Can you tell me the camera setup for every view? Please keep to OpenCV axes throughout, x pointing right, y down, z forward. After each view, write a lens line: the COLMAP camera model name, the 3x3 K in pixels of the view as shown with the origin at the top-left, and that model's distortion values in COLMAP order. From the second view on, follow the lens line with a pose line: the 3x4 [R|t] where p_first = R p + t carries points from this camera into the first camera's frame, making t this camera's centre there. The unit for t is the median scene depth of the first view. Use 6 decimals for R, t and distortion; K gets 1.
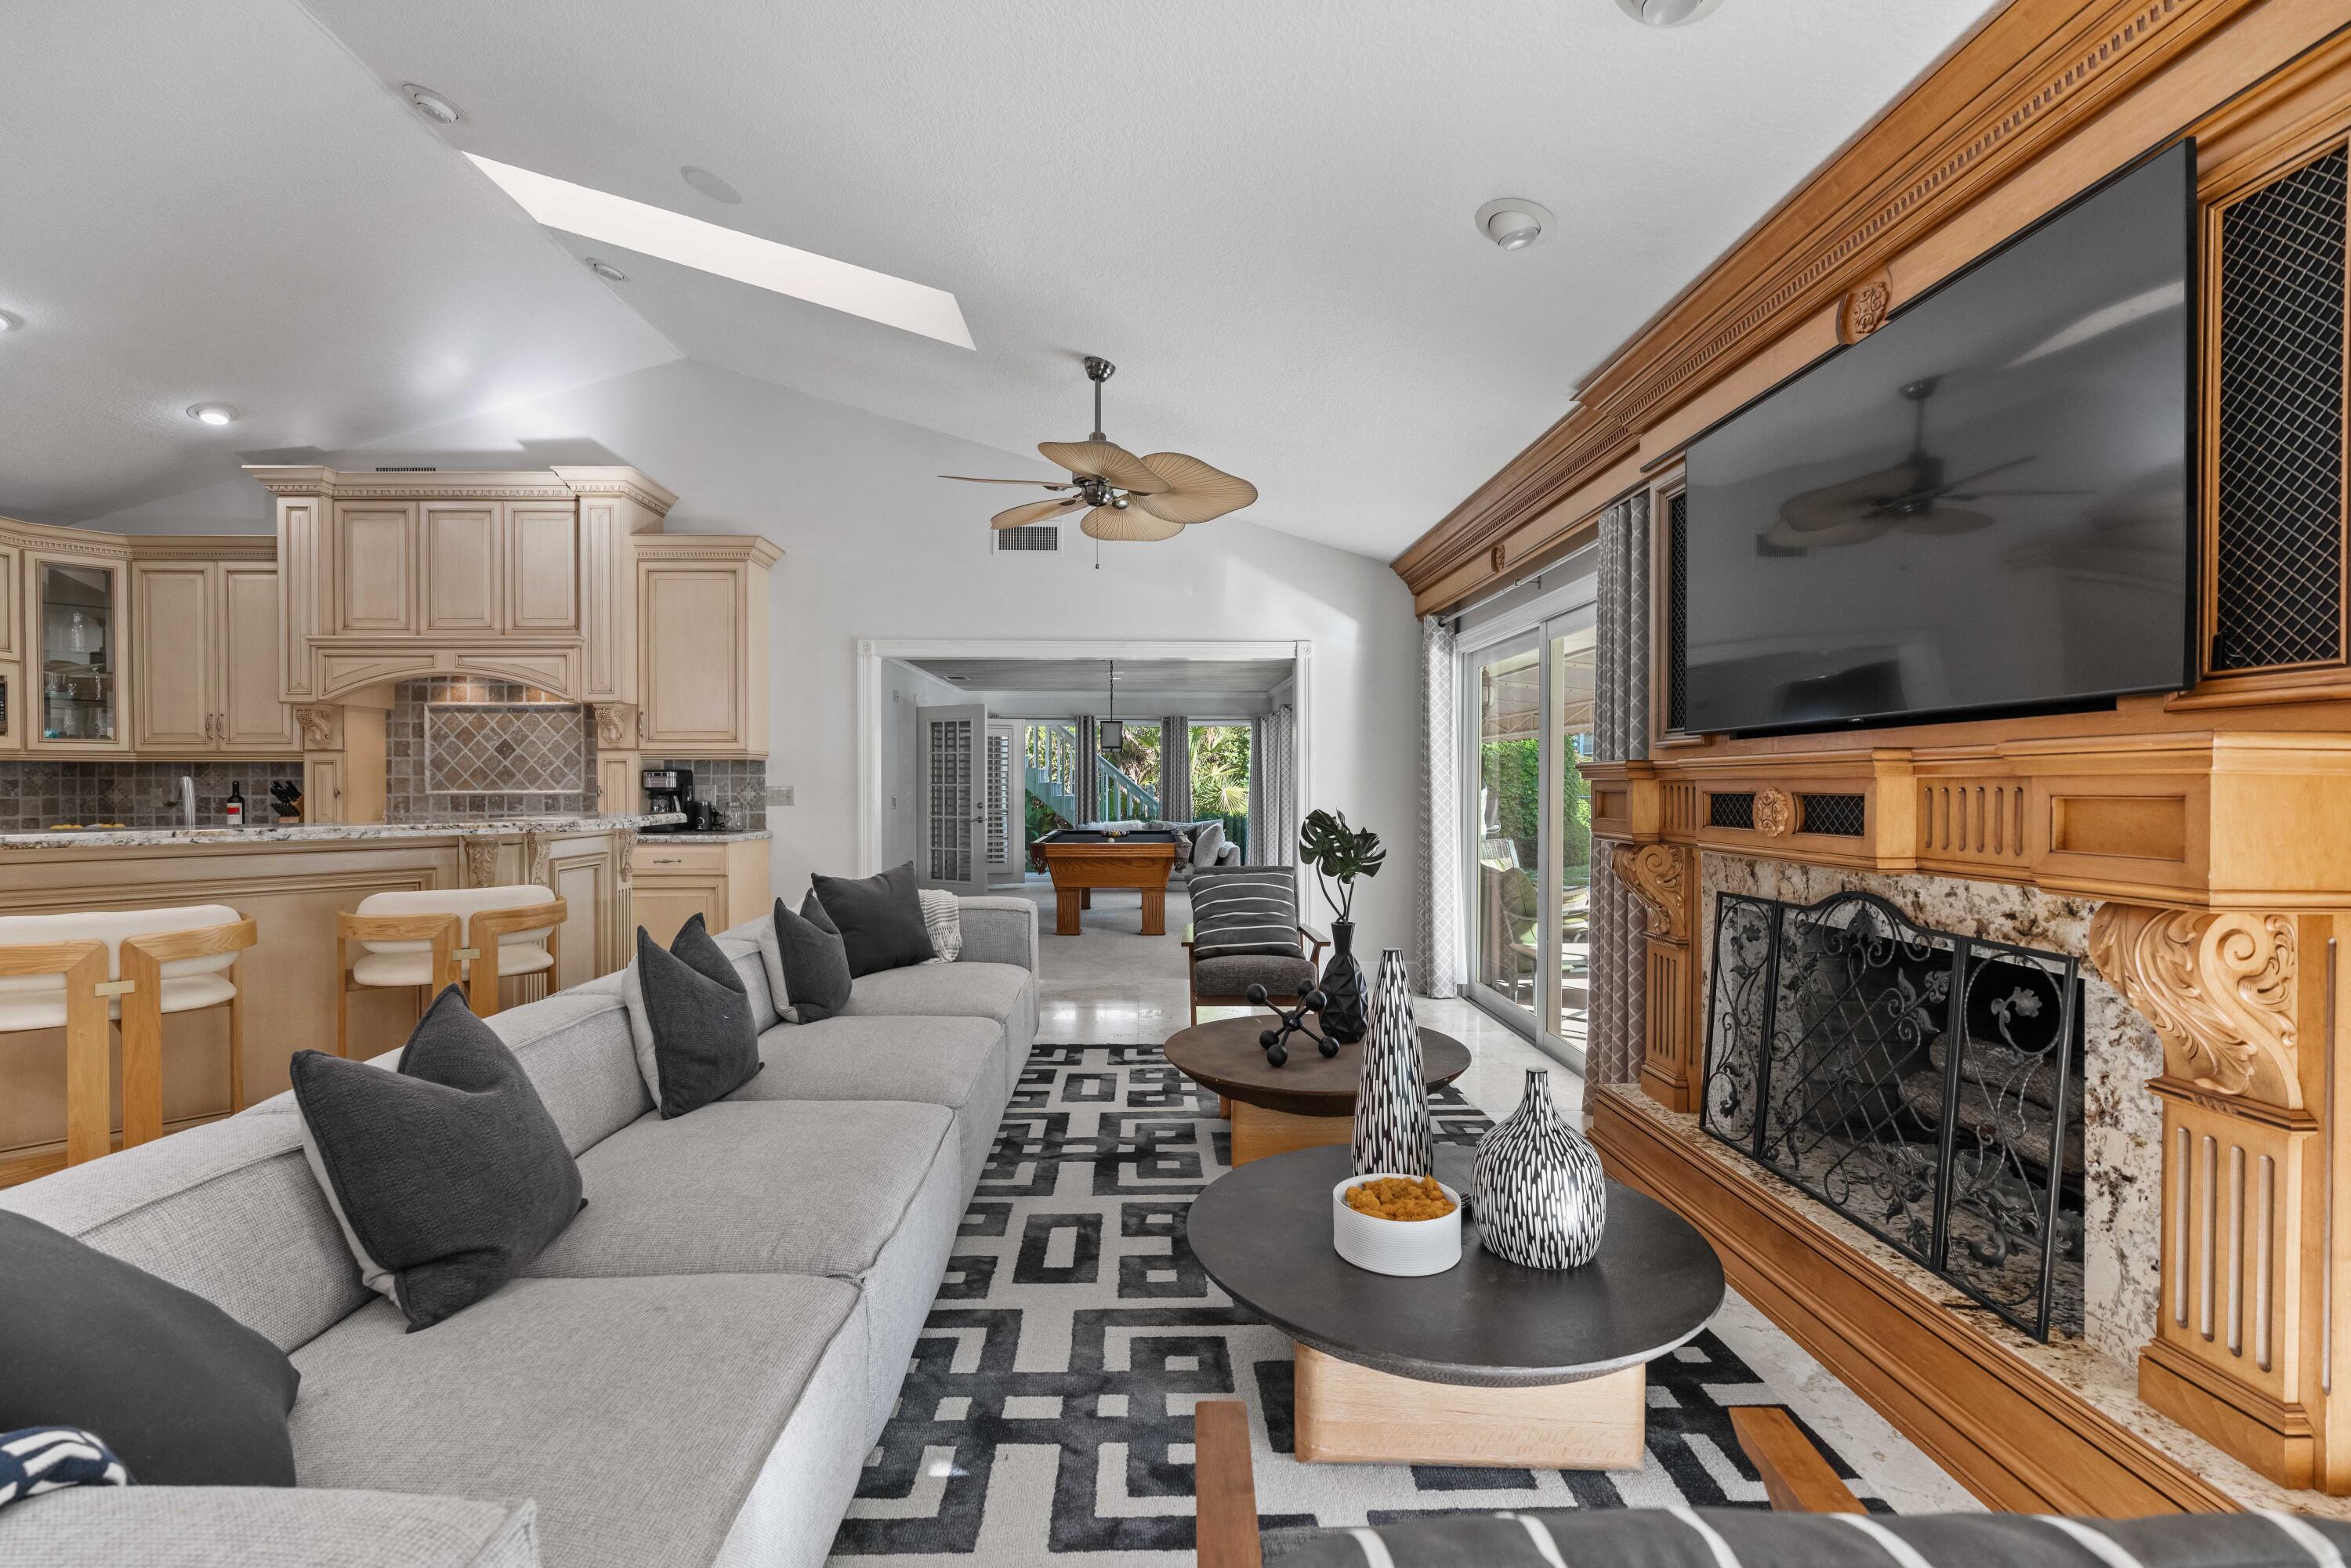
lens RADIAL K [[1046.0, 0, 1168.4], [0, 1046.0, 781.9], [0, 0, 1]] dist [-0.006588, 0.000966]
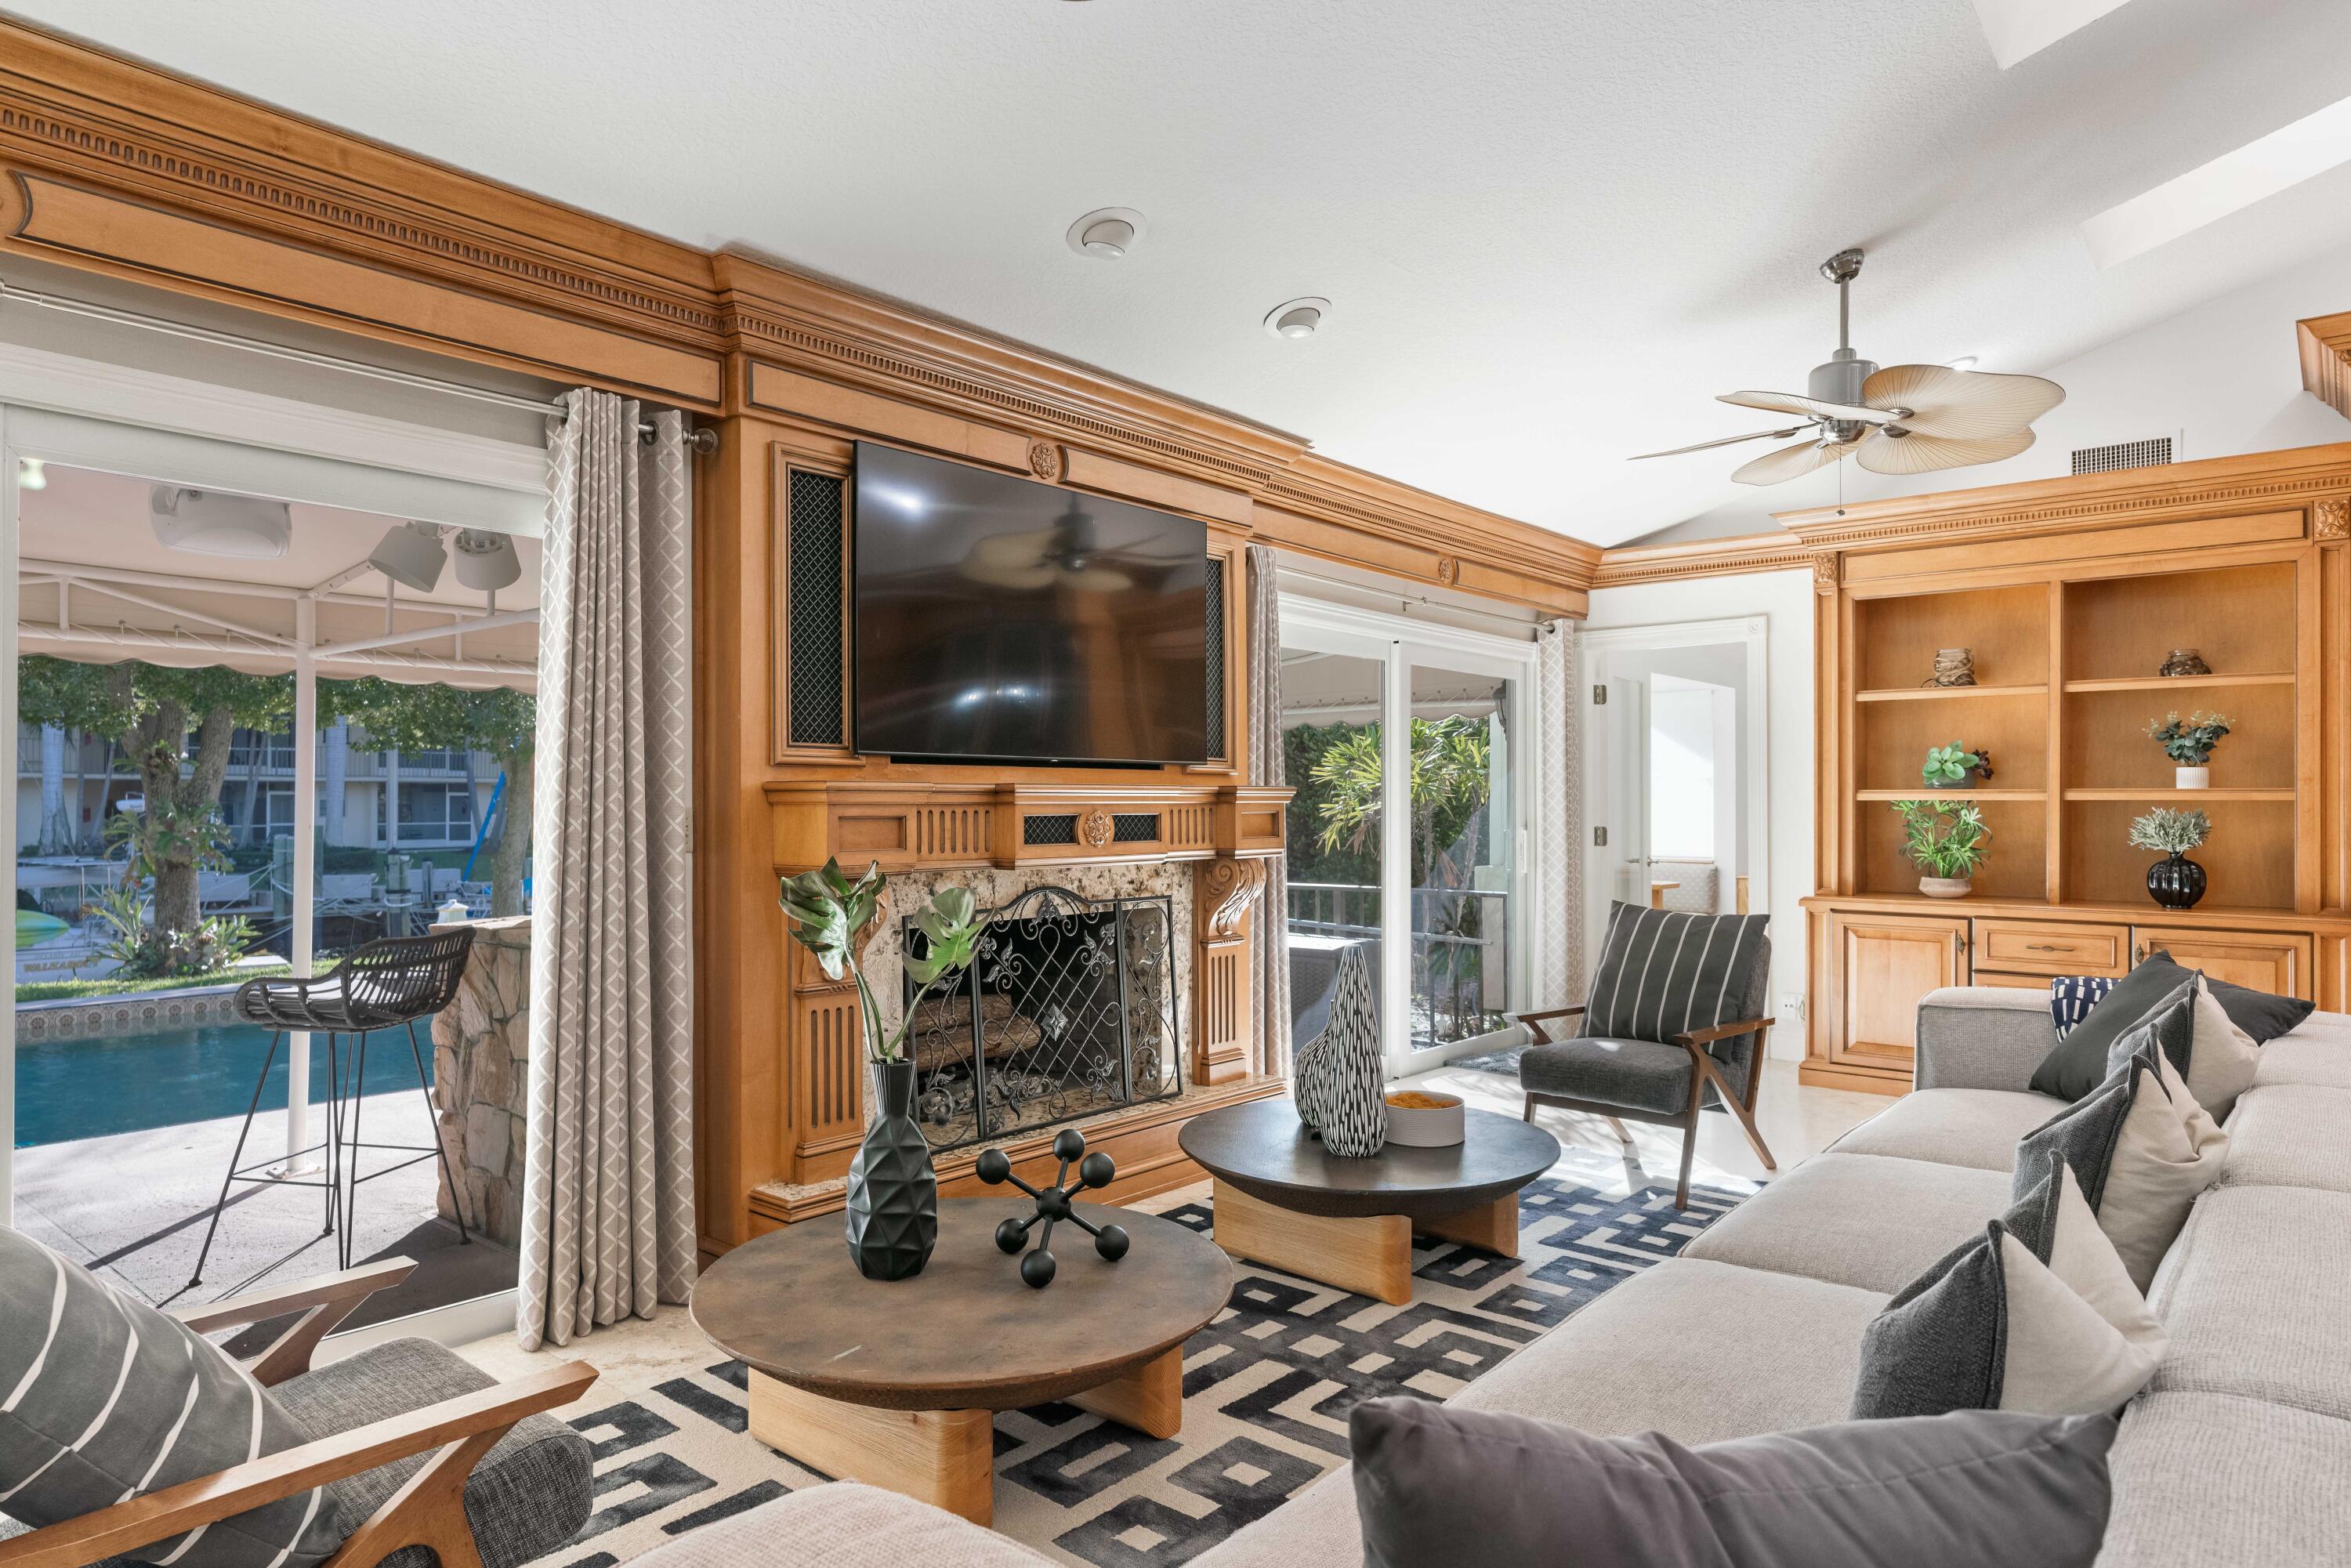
lens RADIAL K [[1400.2, 0, 1175.5], [0, 1400.2, 784.0], [0, 0, 1]] dist [0.001496, 0.002037]
pose [[-0.745831, 0.008409, 0.666082, -0.273629], [-0.002139, 0.999885, -0.015018, -0.000564], [-0.666131, -0.012626, -0.745728, 0.901196]]
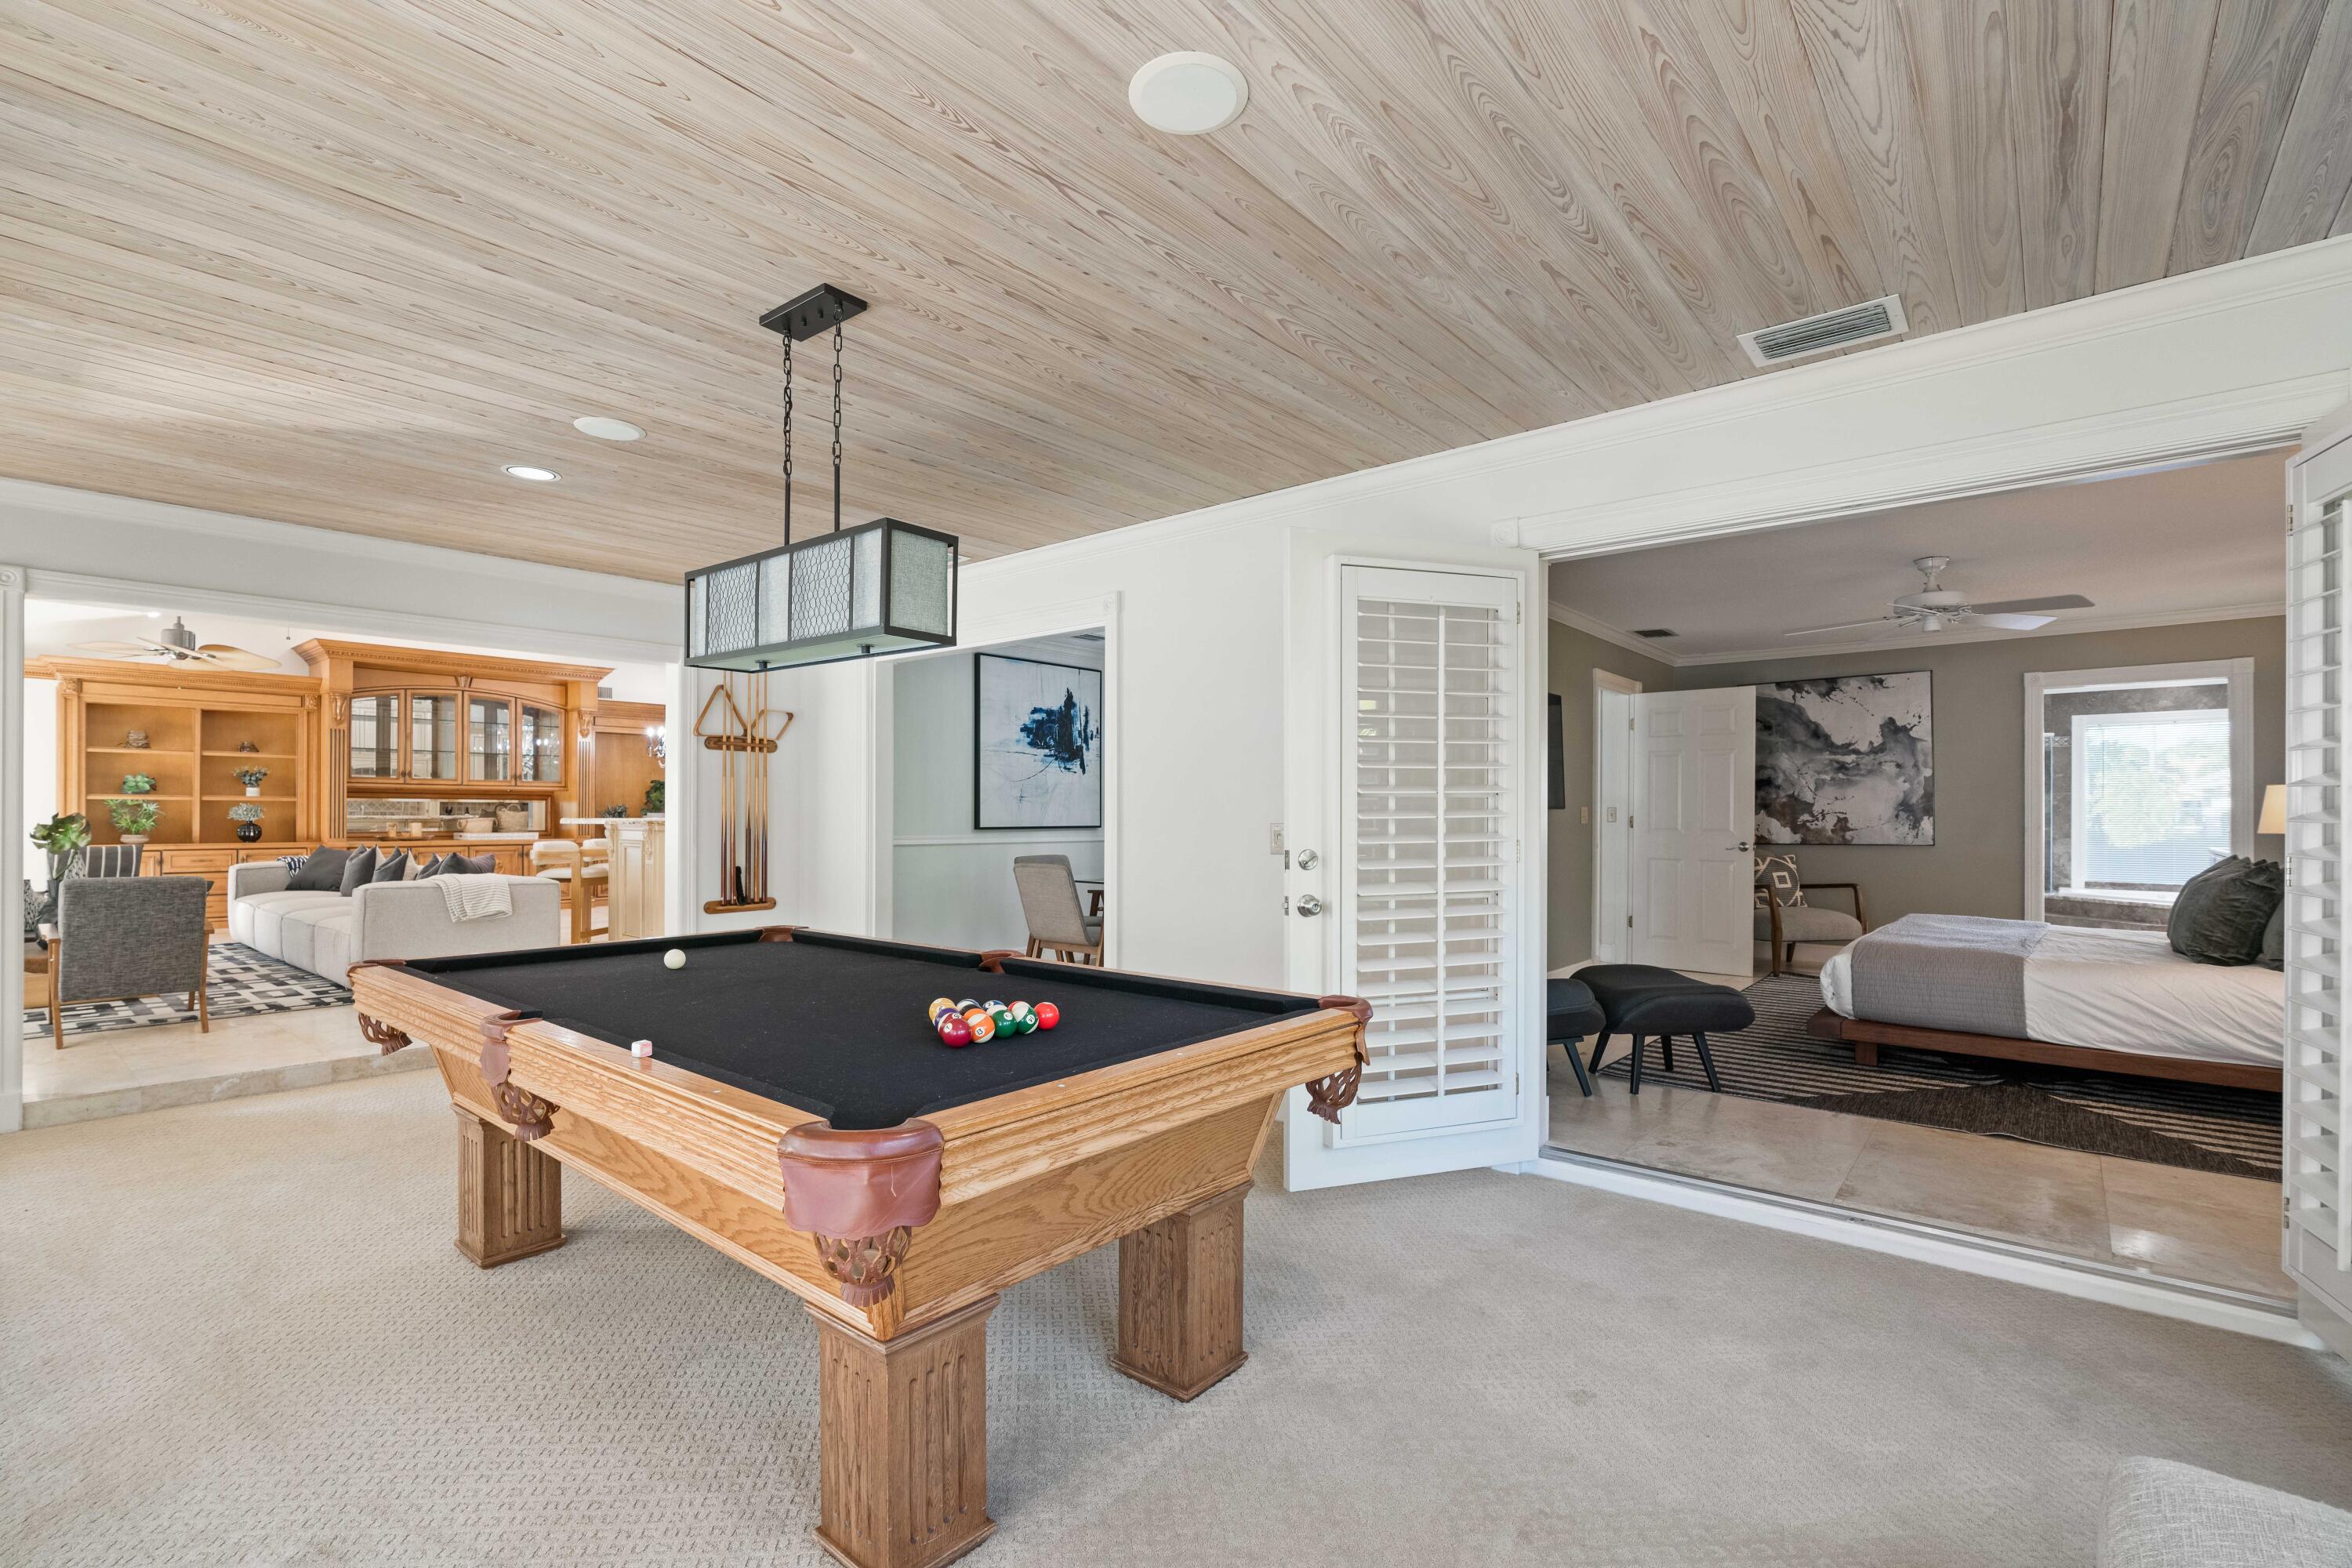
lens RADIAL K [[1048.4, 0, 1162.1], [0, 1048.4, 816.9], [0, 0, 1]] dist [0.000043, 0.000459]
pose [[-0.667899, 0.001402, -0.744250, 0.149516], [-0.001007, 0.999996, 0.002788, 0.016410], [0.744251, 0.002612, -0.667895, 2.137982]]
